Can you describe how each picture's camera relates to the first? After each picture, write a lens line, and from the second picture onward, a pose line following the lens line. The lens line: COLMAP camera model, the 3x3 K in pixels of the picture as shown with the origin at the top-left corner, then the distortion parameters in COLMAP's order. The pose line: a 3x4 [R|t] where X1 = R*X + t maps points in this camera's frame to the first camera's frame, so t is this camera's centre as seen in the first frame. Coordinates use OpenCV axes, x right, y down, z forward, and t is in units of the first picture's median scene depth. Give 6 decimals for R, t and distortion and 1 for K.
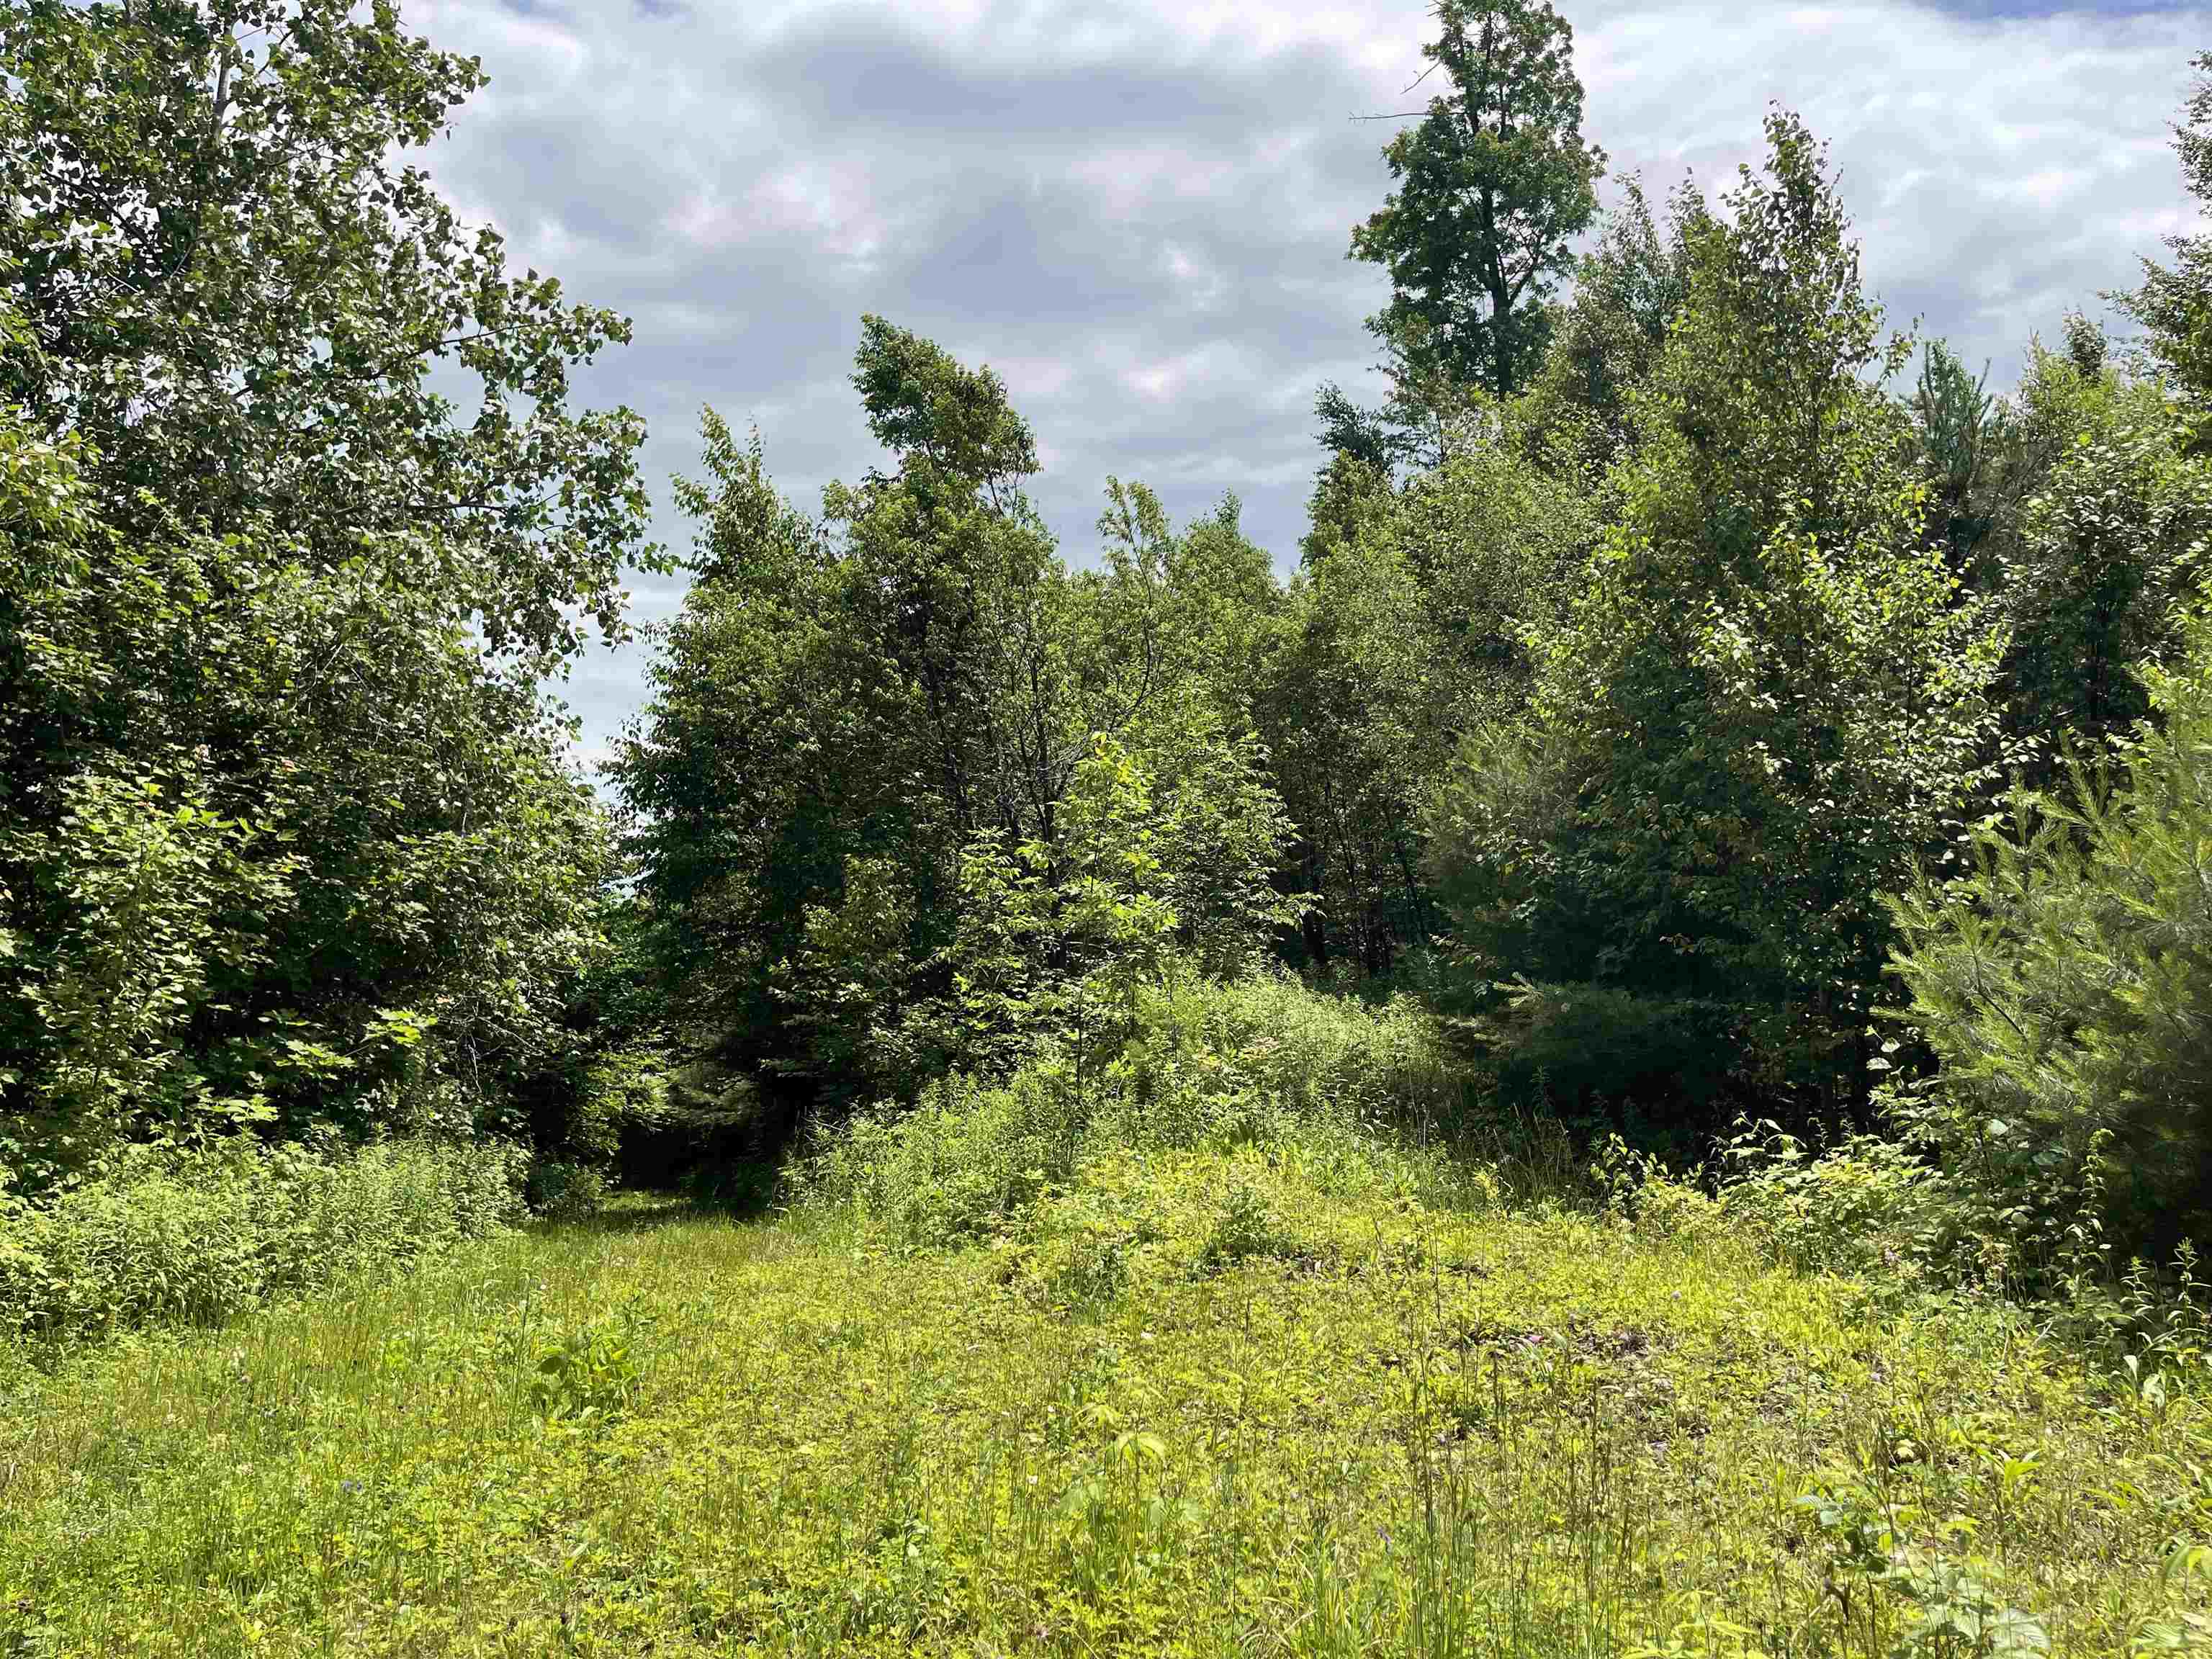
lens RADIAL K [[1662.2, 0, 1109.0], [0, 1662.2, 819.8], [0, 0, 1]] dist [0.047123, -0.036210]
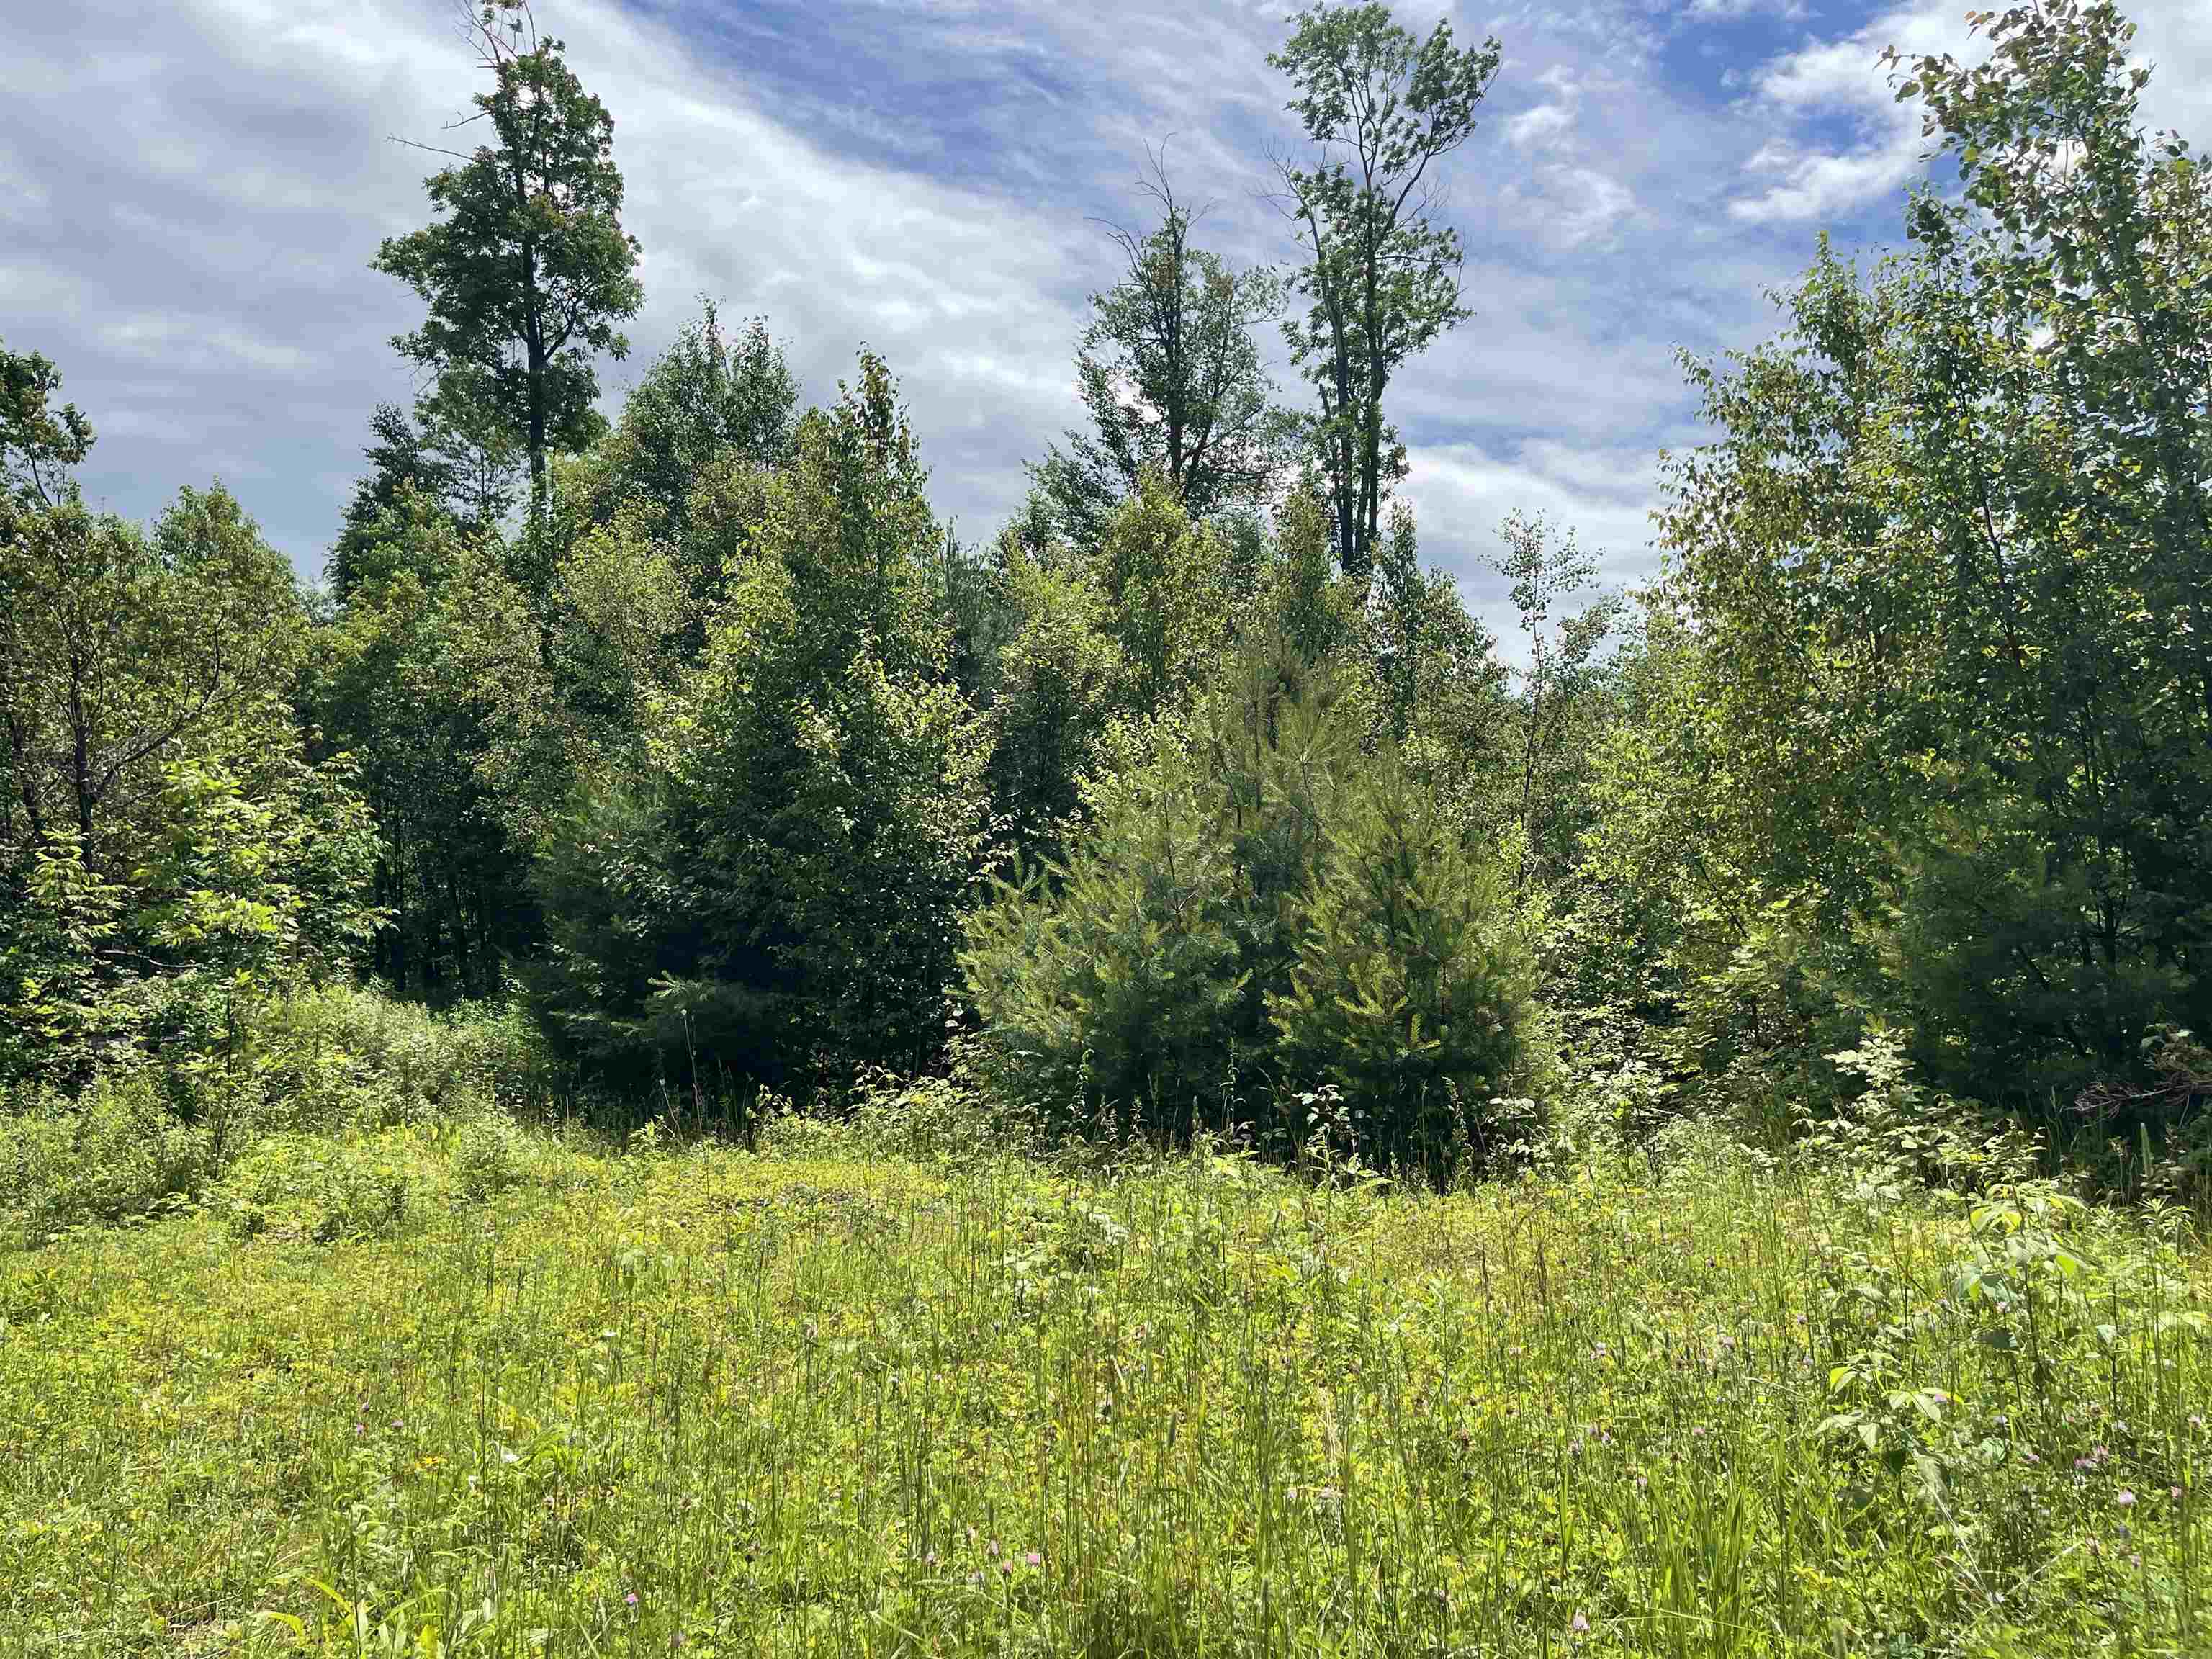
lens RADIAL K [[1662.2, 0, 1109.0], [0, 1662.2, 819.8], [0, 0, 1]] dist [0.047123, -0.036210]
pose [[0.808974, 0.059181, 0.584858, -0.159157], [-0.051040, 0.998233, -0.030413, -0.002559], [-0.585624, -0.005248, 0.810566, -0.161866]]
